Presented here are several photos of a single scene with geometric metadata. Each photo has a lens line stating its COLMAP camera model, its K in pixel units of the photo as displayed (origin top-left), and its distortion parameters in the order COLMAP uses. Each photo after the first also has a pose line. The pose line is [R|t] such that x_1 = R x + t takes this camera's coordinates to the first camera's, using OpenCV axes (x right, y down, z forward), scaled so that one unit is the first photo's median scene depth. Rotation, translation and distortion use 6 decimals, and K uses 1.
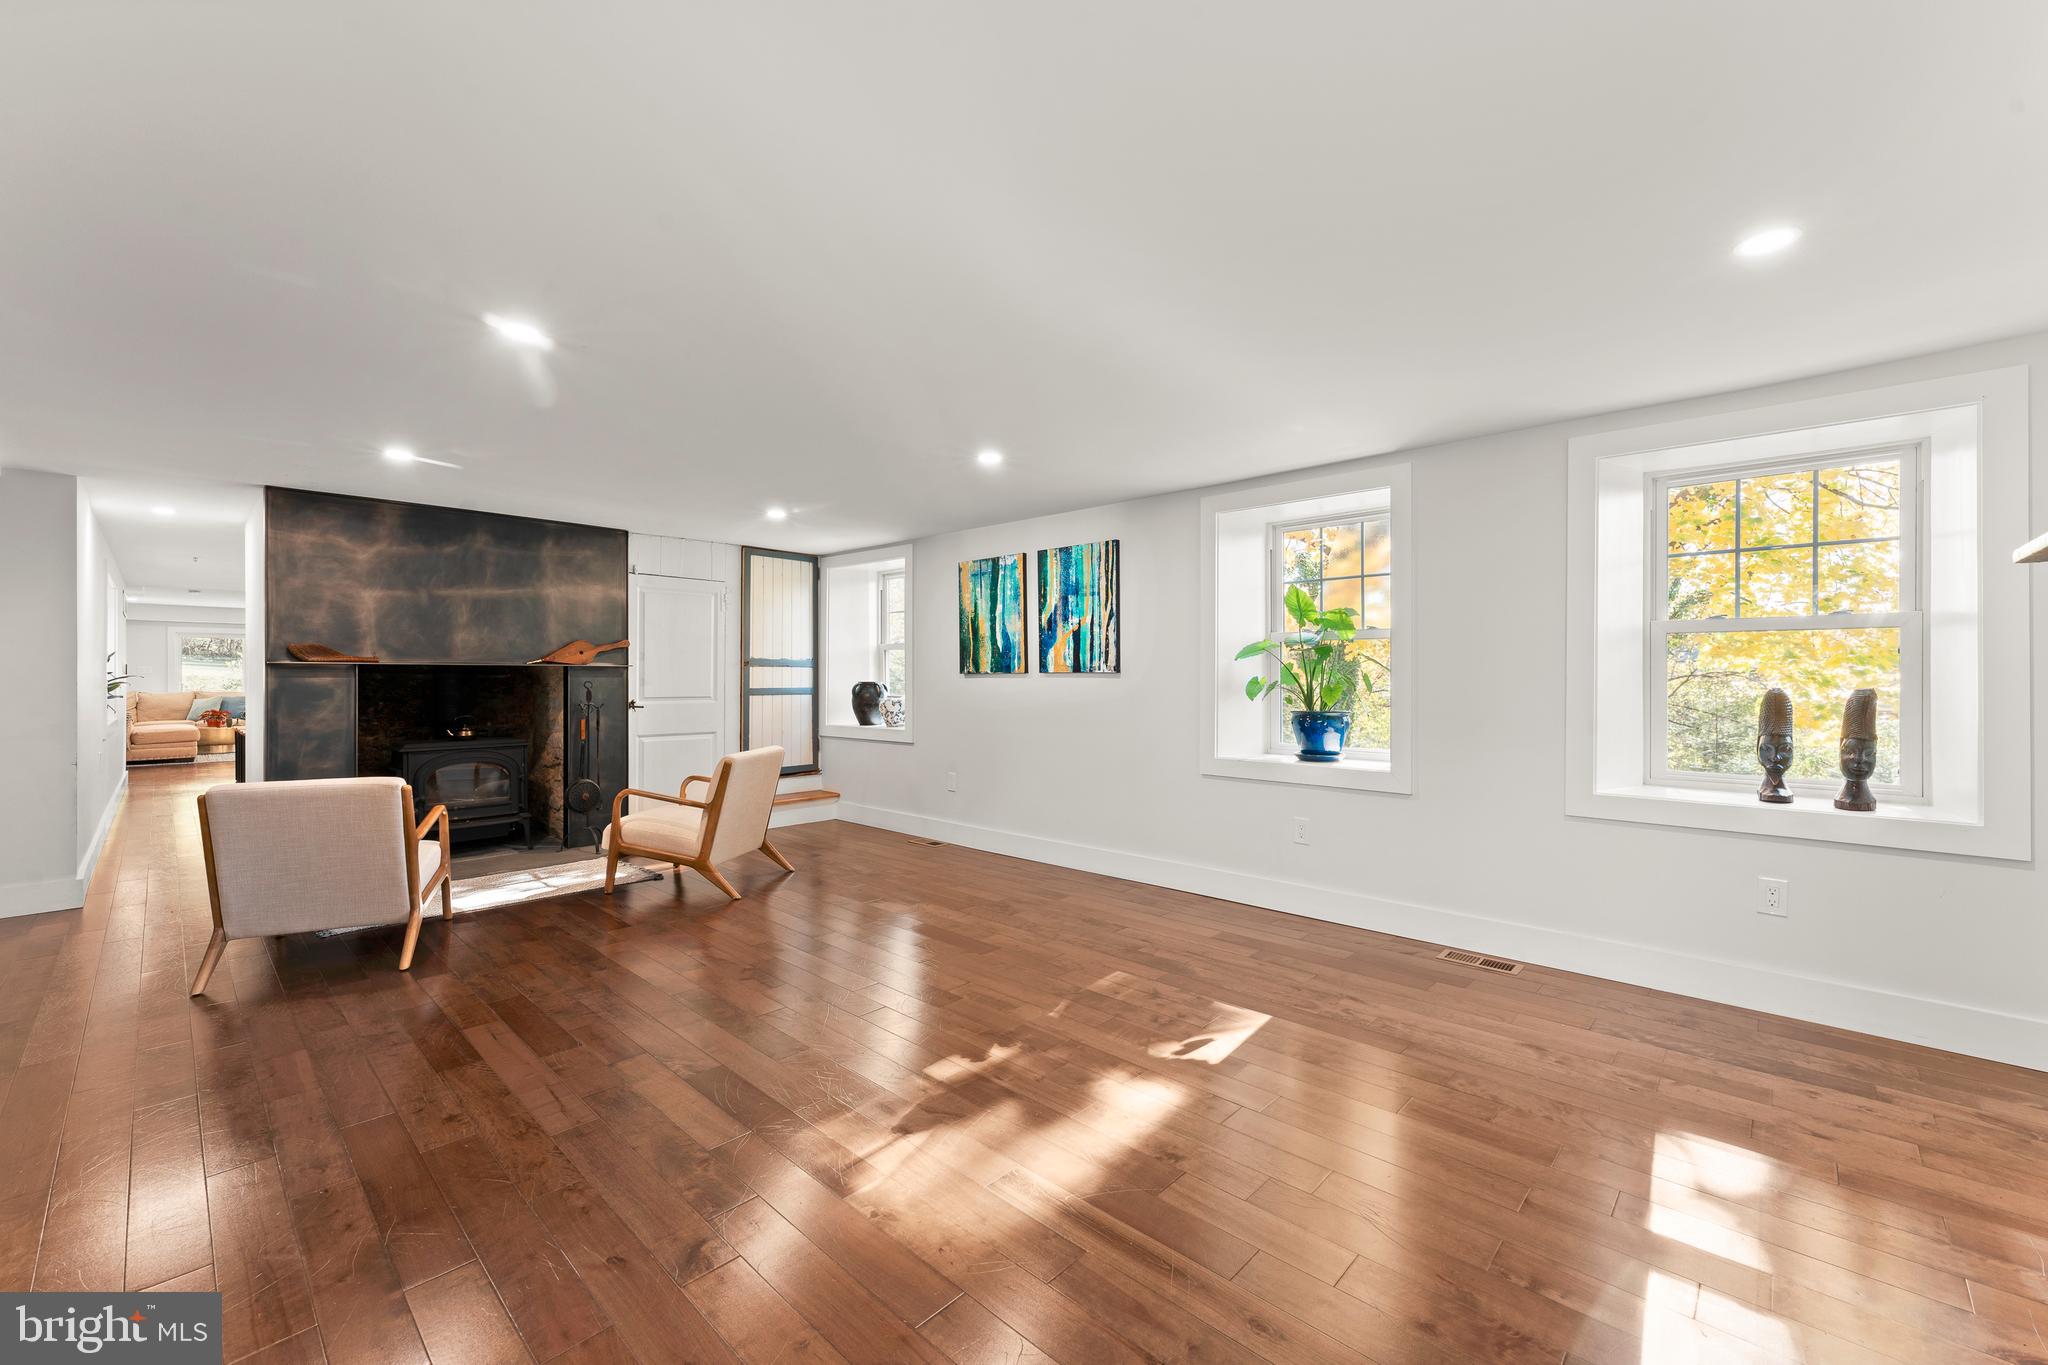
lens RADIAL K [[829.4, 0, 1030.5], [0, 829.4, 673.4], [0, 0, 1]] dist [0.005263, -0.001426]
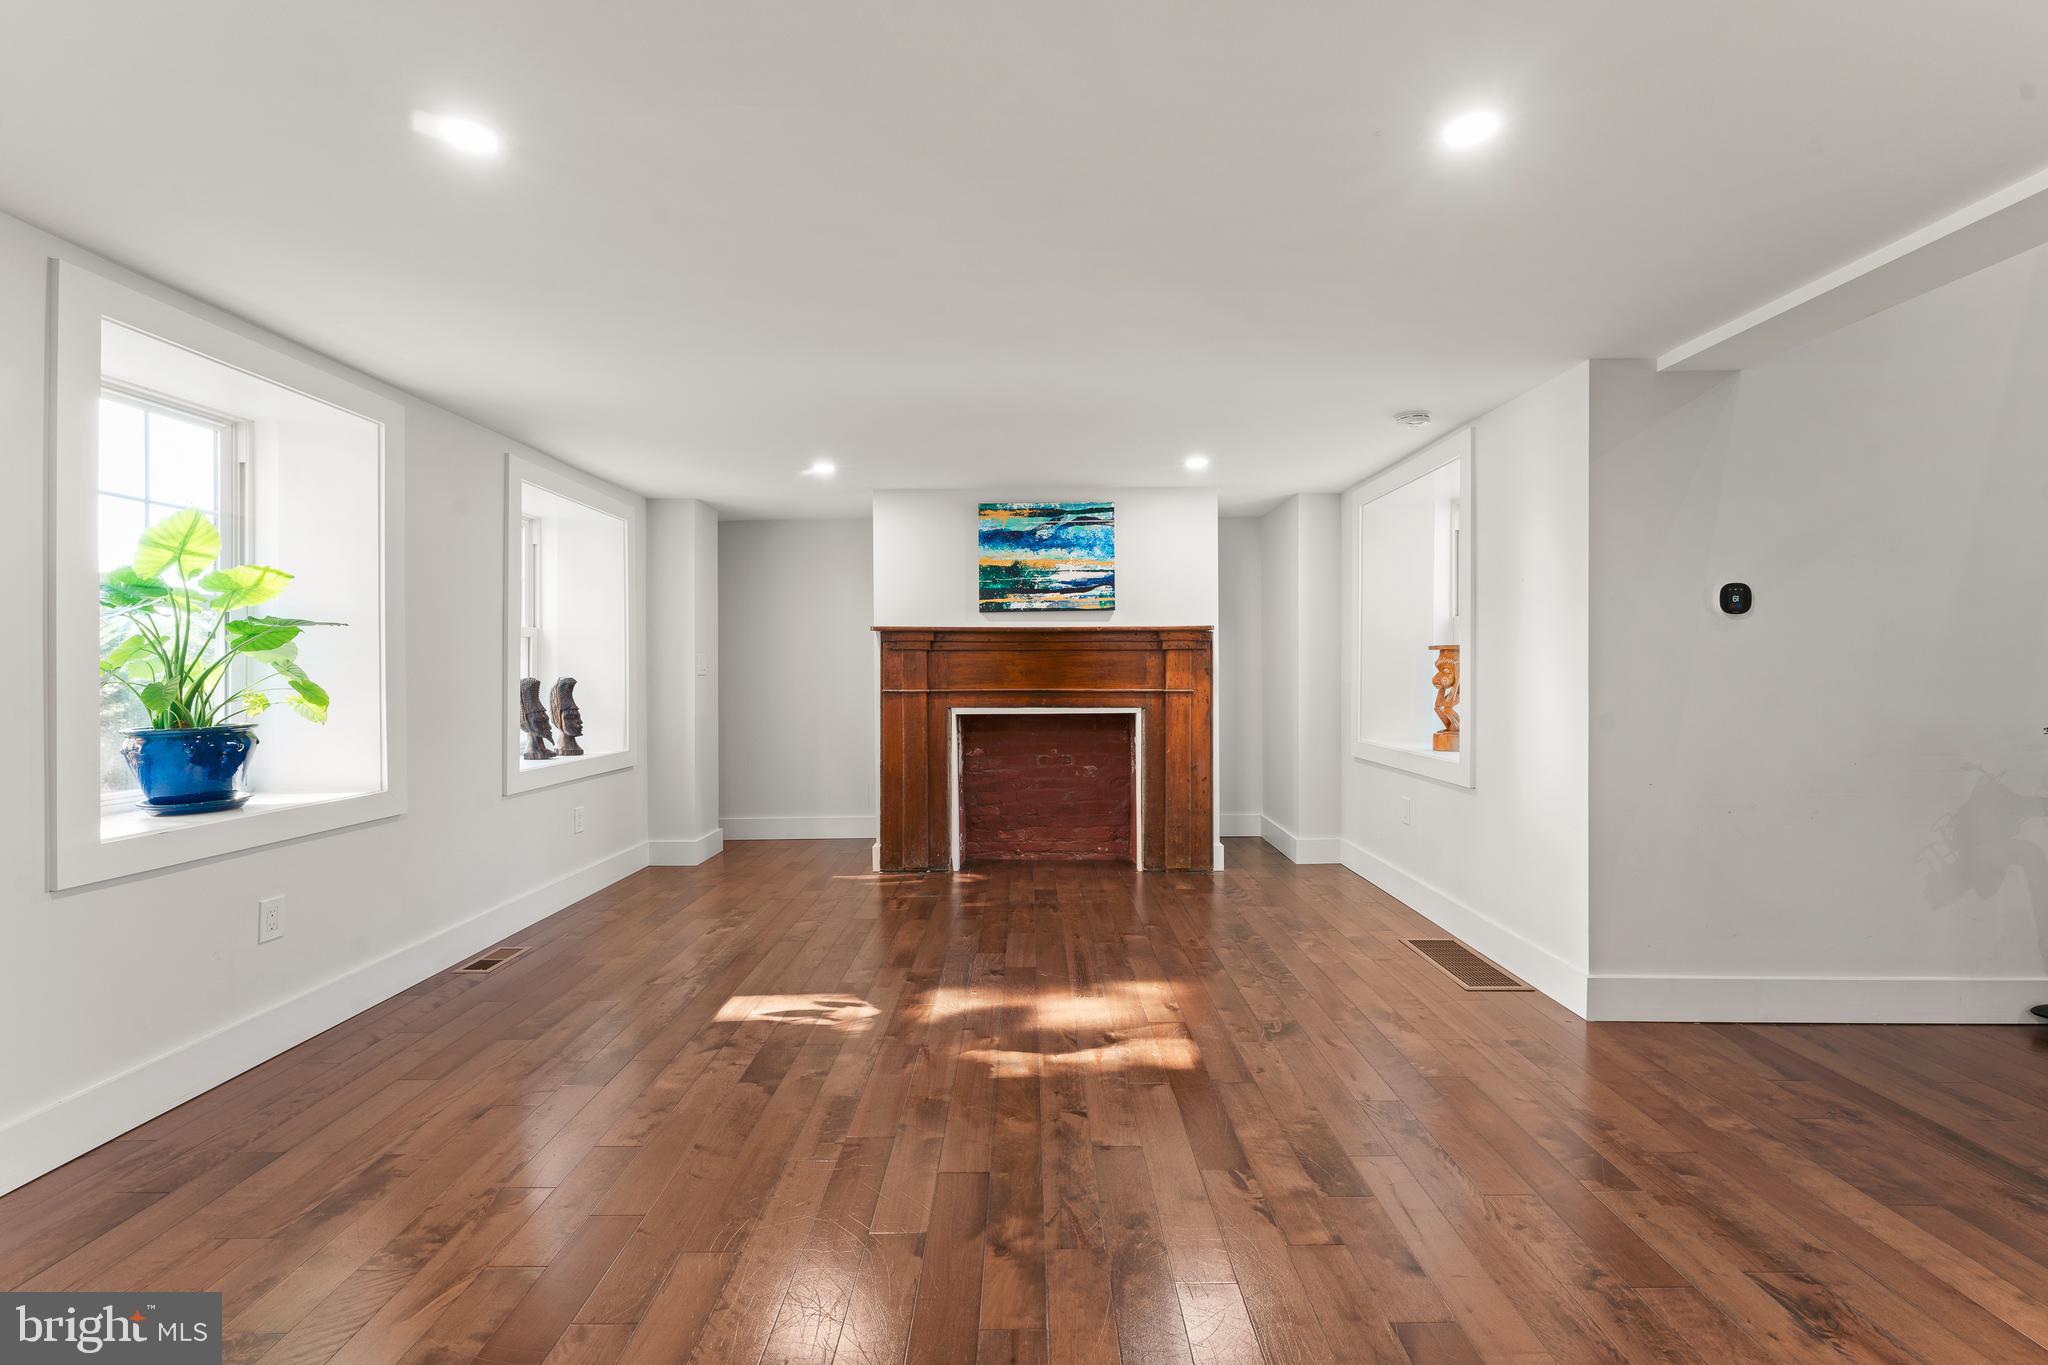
lens RADIAL K [[829.4, 0, 1026.1], [0, 829.4, 672.0], [0, 0, 1]] dist [0.005263, -0.001426]
pose [[-0.685756, 0.000195, 0.727832, -0.384017], [-0.001423, 0.999998, -0.001608, 0.004997], [-0.727830, -0.002138, -0.685754, 0.769500]]
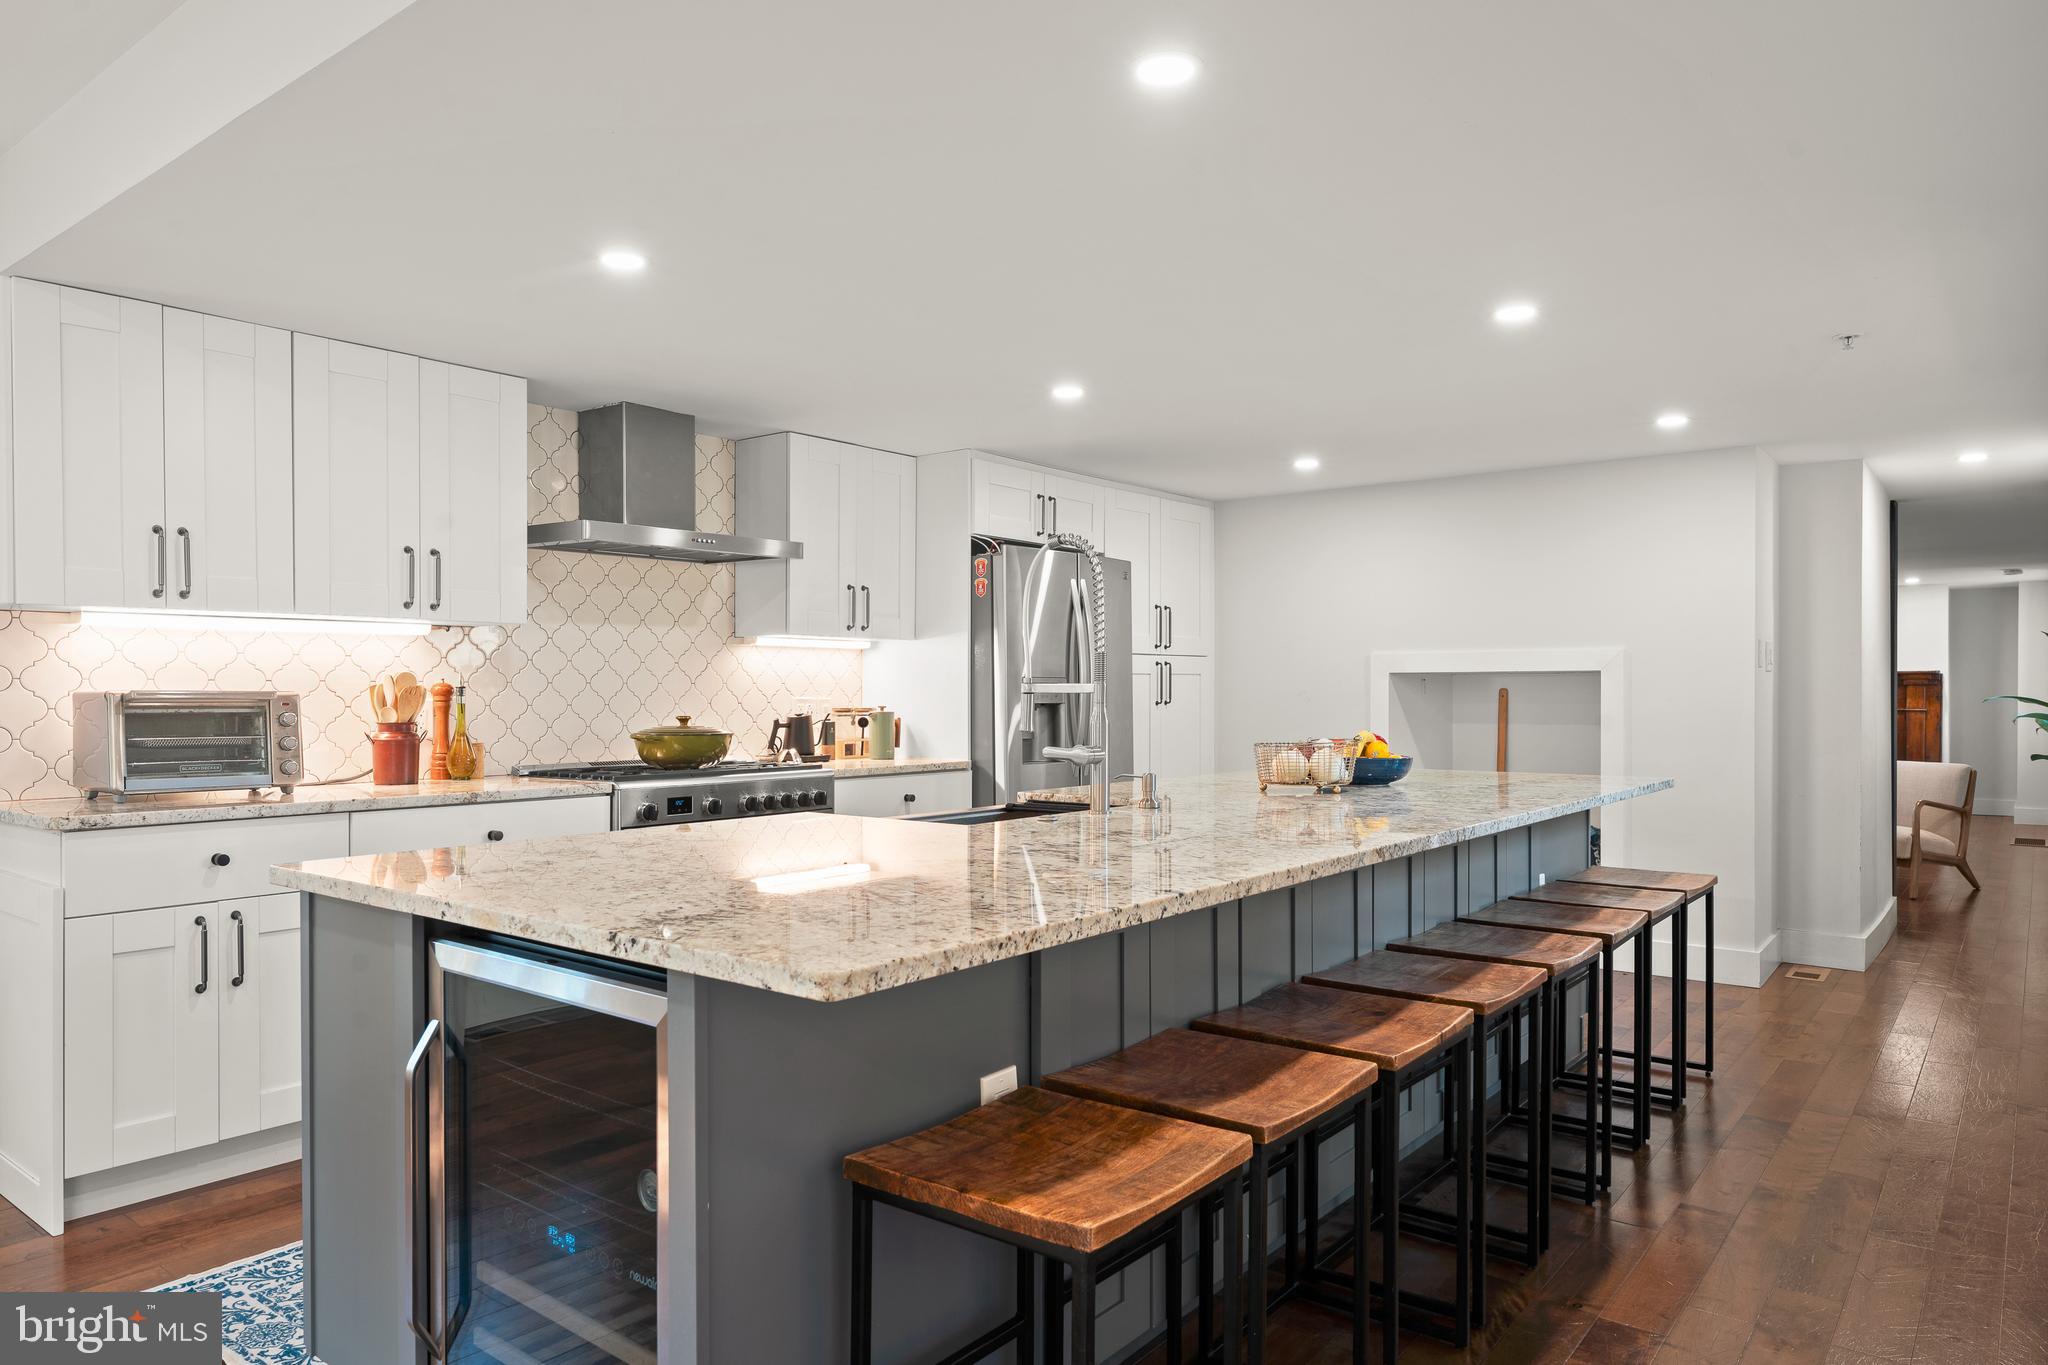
lens RADIAL K [[1292.1, 0, 1032.8], [0, 1292.1, 698.3], [0, 0, 1]] dist [-0.004149, -0.003060]
pose [[-0.095761, -0.000359, 0.995404, -1.957734], [-0.001472, 0.999999, 0.000219, 0.004179], [-0.995403, -0.001444, -0.095761, 1.805970]]
